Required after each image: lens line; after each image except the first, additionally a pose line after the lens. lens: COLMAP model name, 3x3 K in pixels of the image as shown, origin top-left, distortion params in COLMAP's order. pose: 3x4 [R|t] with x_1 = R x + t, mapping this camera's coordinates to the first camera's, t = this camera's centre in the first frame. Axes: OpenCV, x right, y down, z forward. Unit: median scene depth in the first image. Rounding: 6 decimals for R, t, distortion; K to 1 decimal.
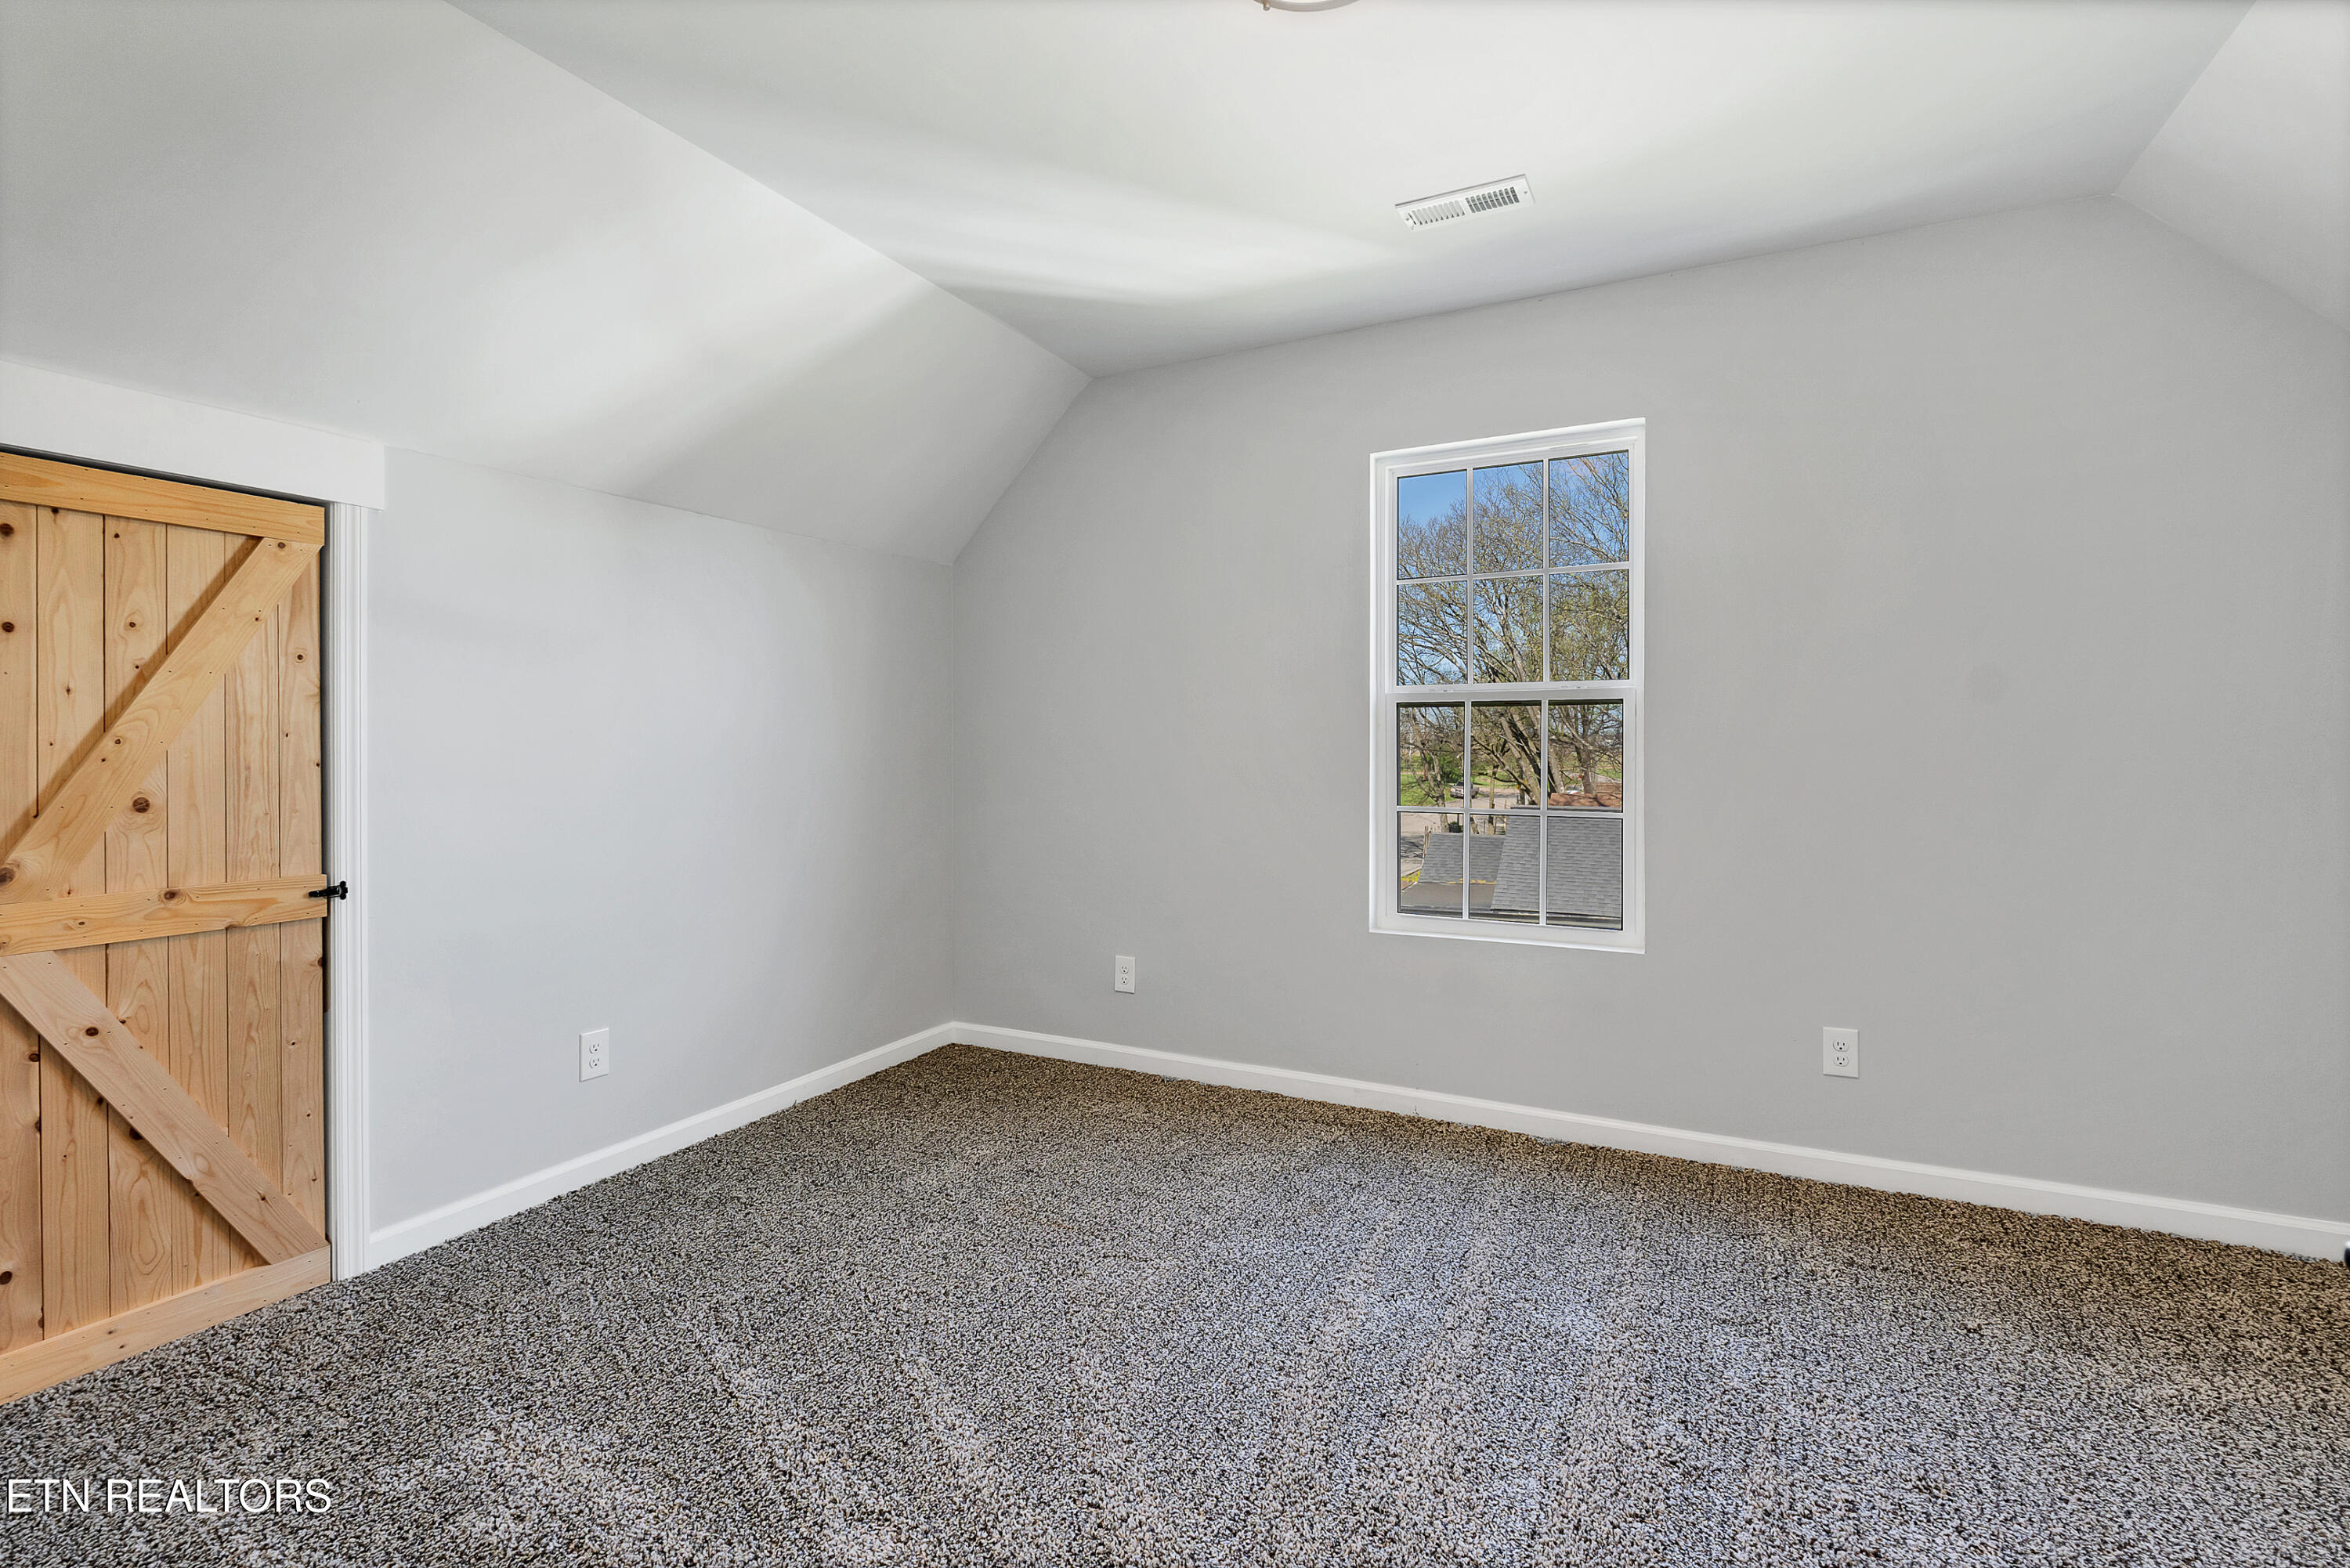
lens RADIAL K [[1102.5, 0, 1174.8], [0, 1102.5, 767.3], [0, 0, 1]] dist [0.000557, 0.000203]
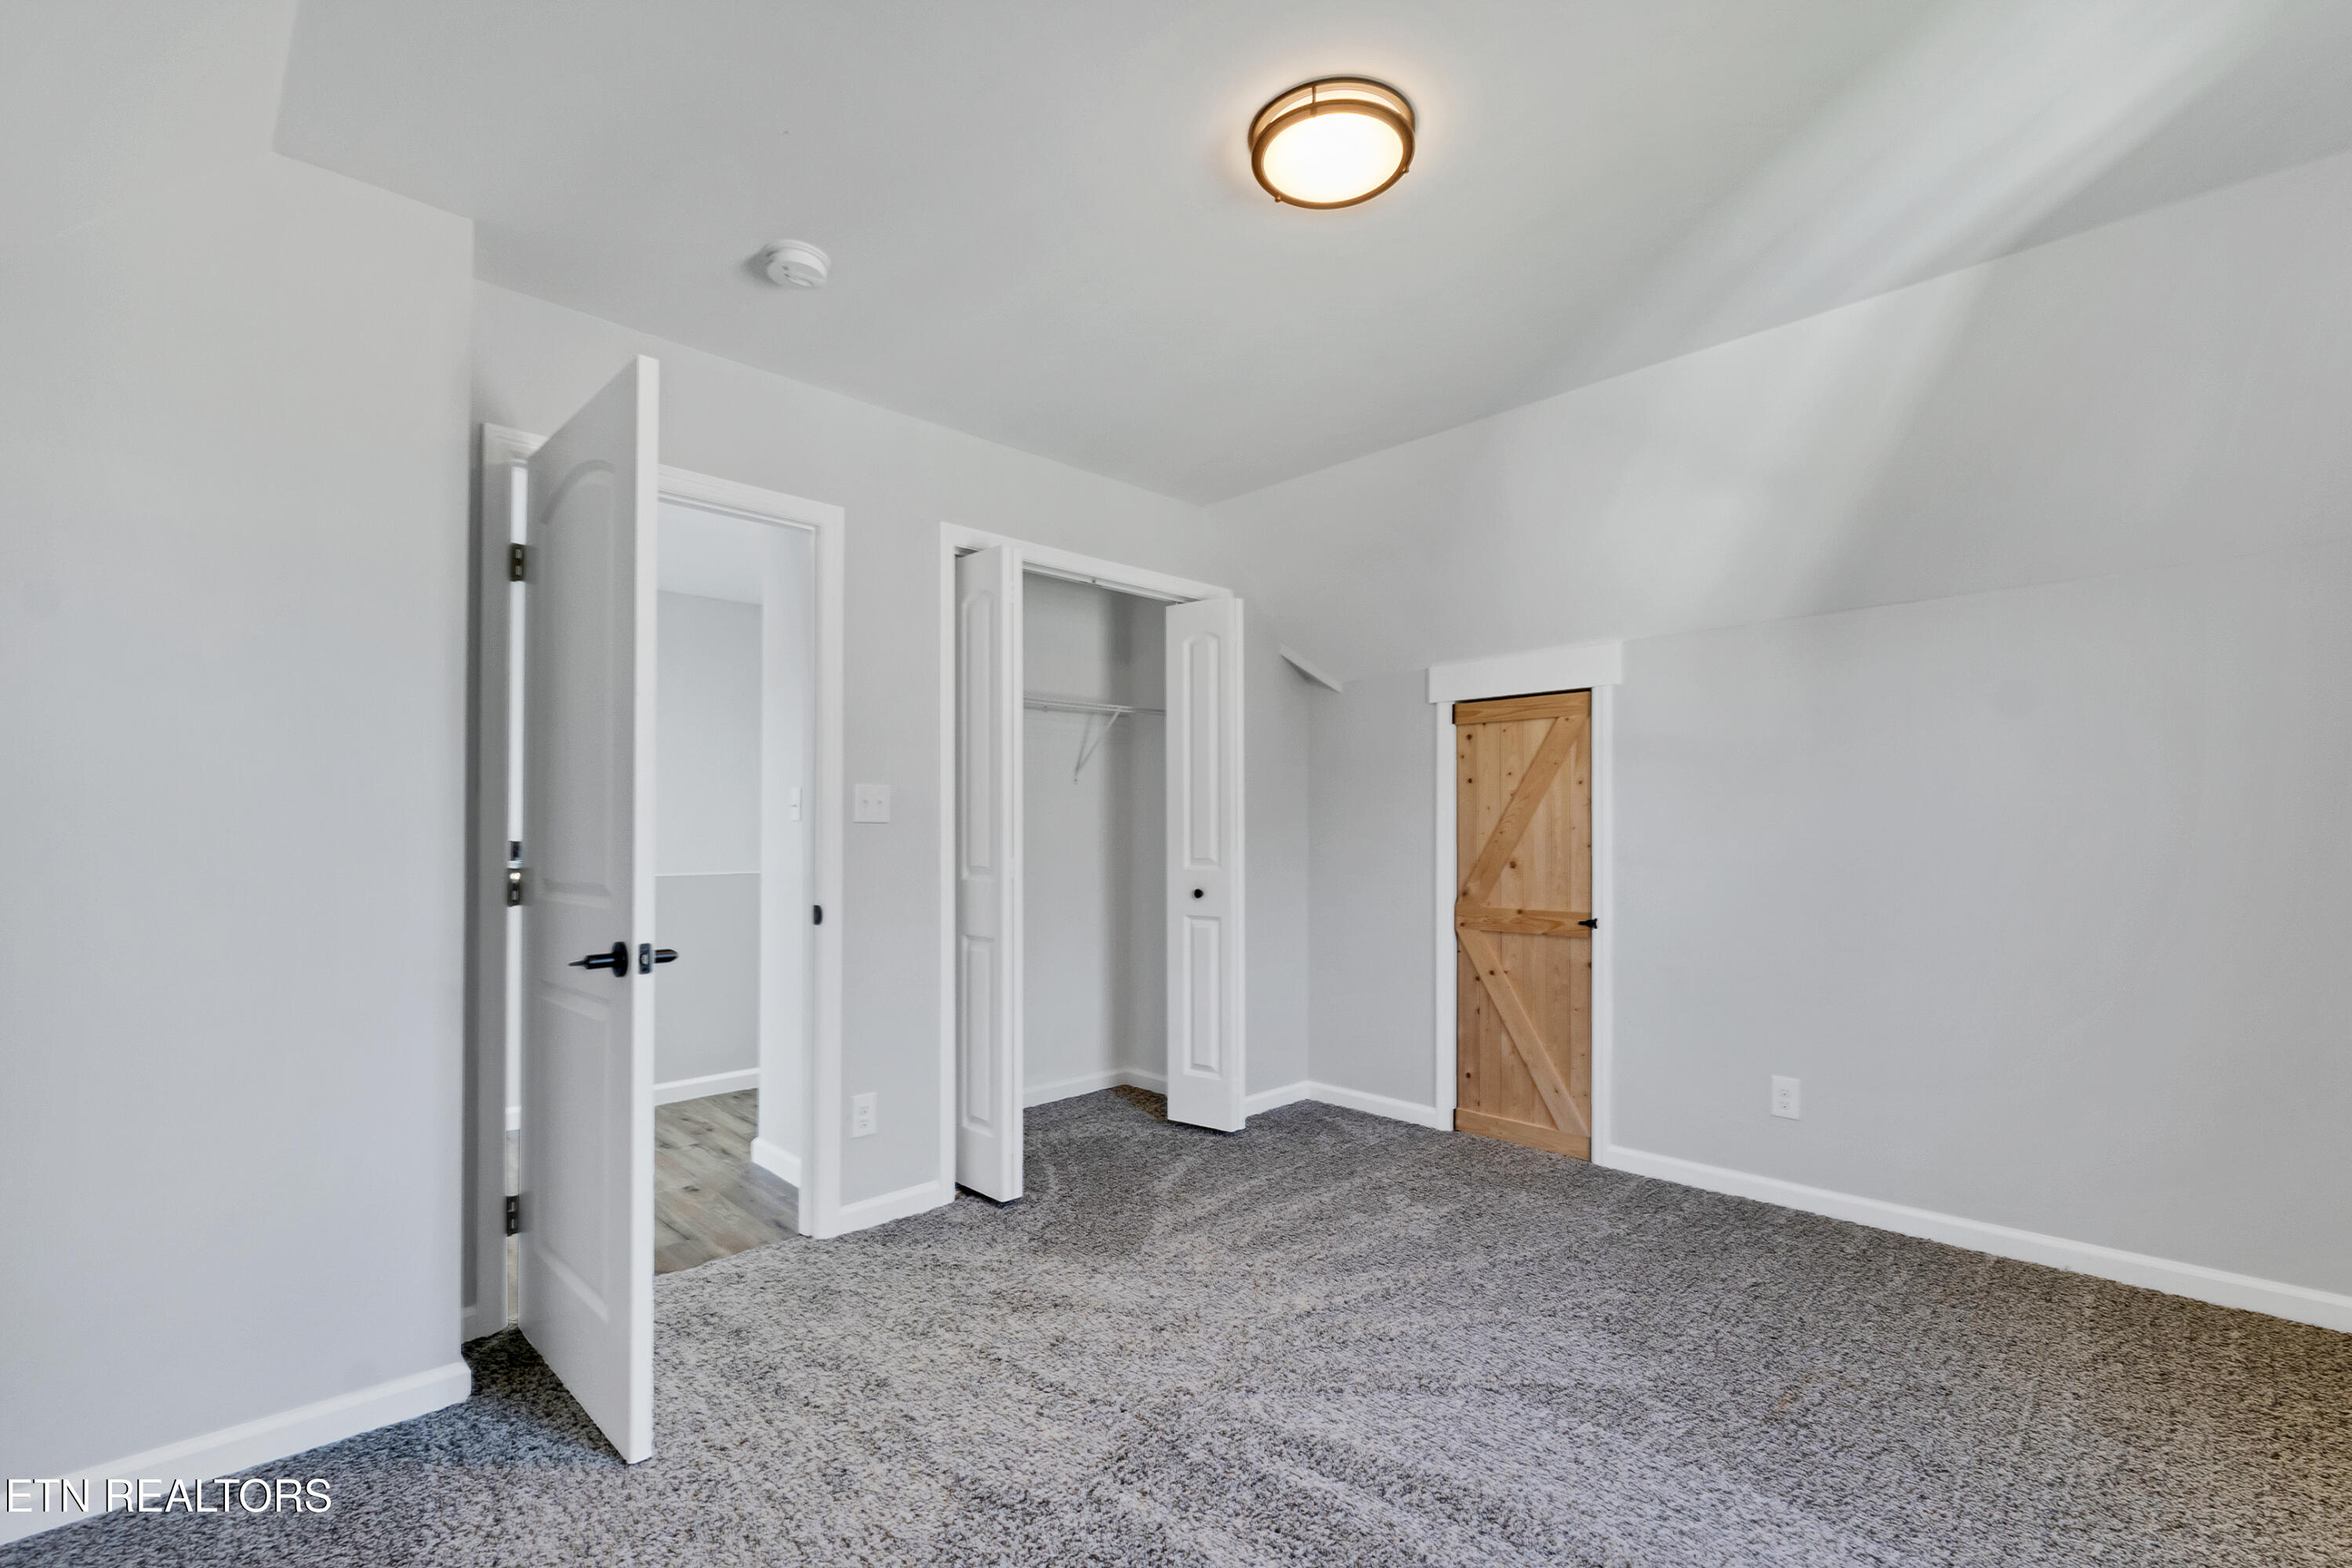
lens RADIAL K [[1017.8, 0, 1181.0], [0, 1017.8, 839.1], [0, 0, 1]] dist [-0.001873, -0.000480]
pose [[-0.279259, -0.005392, -0.960201, 0.880103], [-0.008647, 0.999958, -0.003101, -0.002852], [0.960177, 0.007437, -0.279294, 0.845090]]
